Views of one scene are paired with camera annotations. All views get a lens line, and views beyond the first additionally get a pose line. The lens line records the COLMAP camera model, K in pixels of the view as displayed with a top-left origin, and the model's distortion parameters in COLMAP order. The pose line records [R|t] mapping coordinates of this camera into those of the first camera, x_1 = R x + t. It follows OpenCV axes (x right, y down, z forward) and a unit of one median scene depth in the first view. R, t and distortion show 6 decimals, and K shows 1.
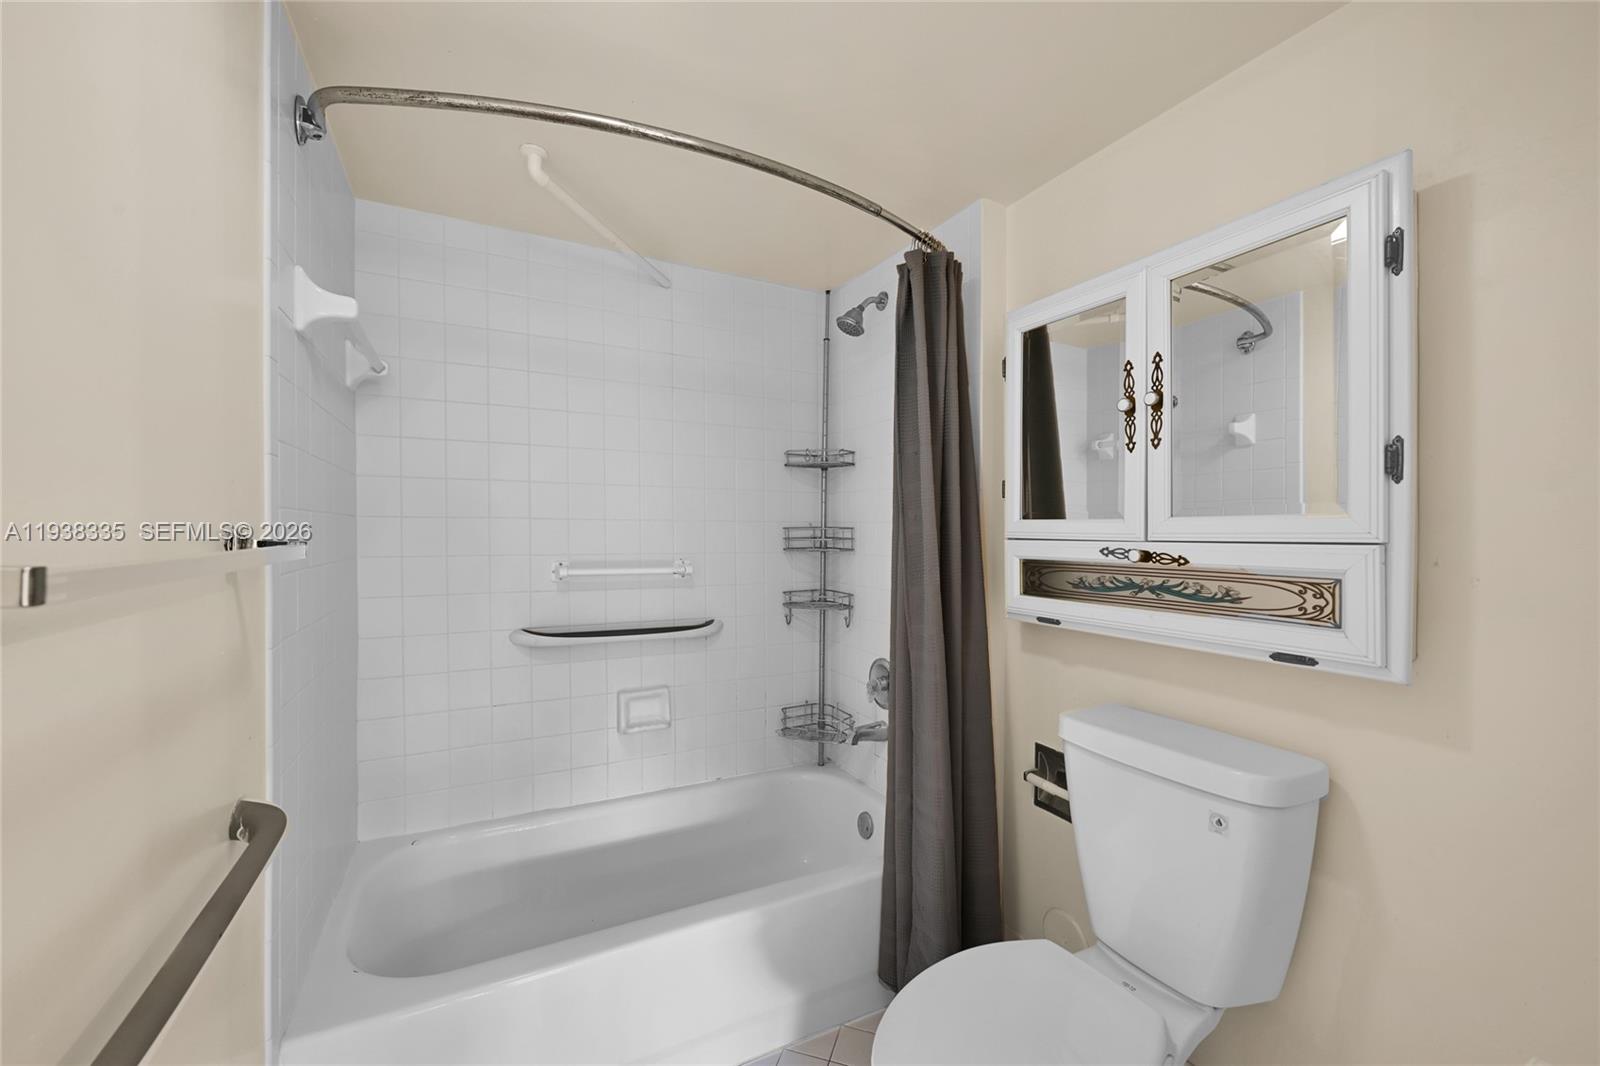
lens RADIAL K [[628.6, 0, 797.7], [0, 628.6, 534.5], [0, 0, 1]] dist [0.000154, 0.000013]
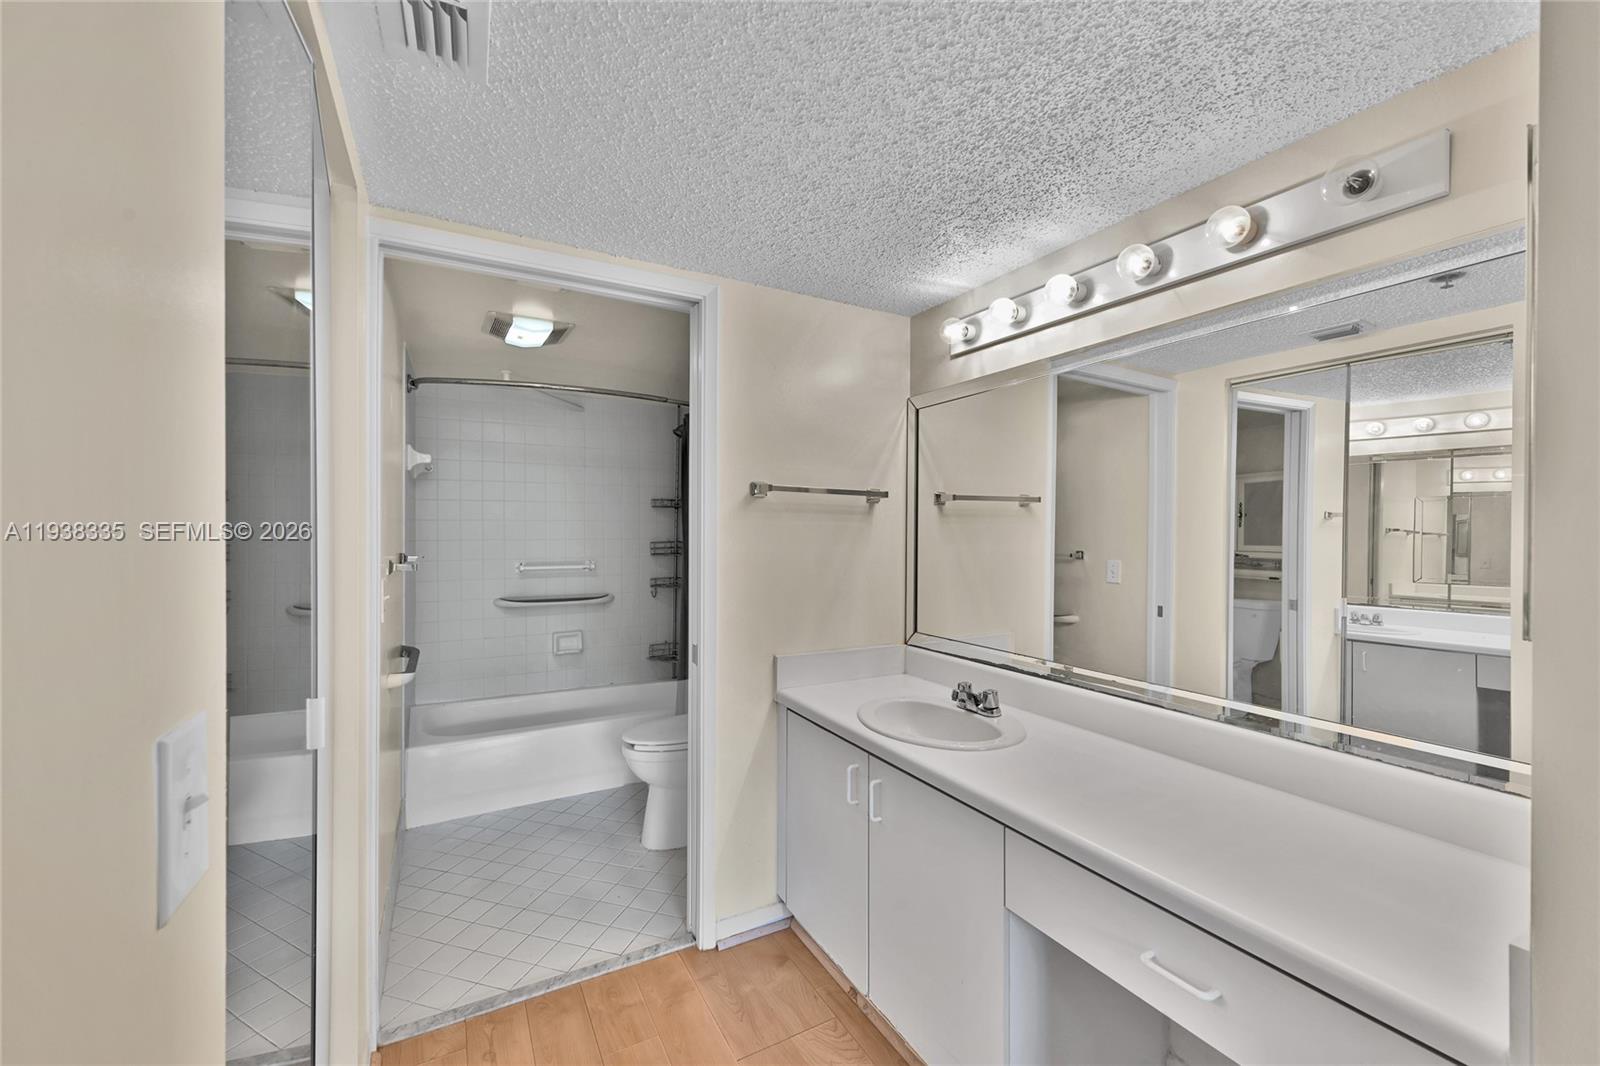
lens RADIAL K [[628.6, 0, 797.7], [0, 628.6, 534.5], [0, 0, 1]] dist [0.000154, 0.000013]
pose [[0.999647, -0.005835, 0.025936, 0.370992], [0.005828, 0.999983, 0.000342, -0.032977], [-0.025938, -0.000190, 0.999664, -0.830437]]
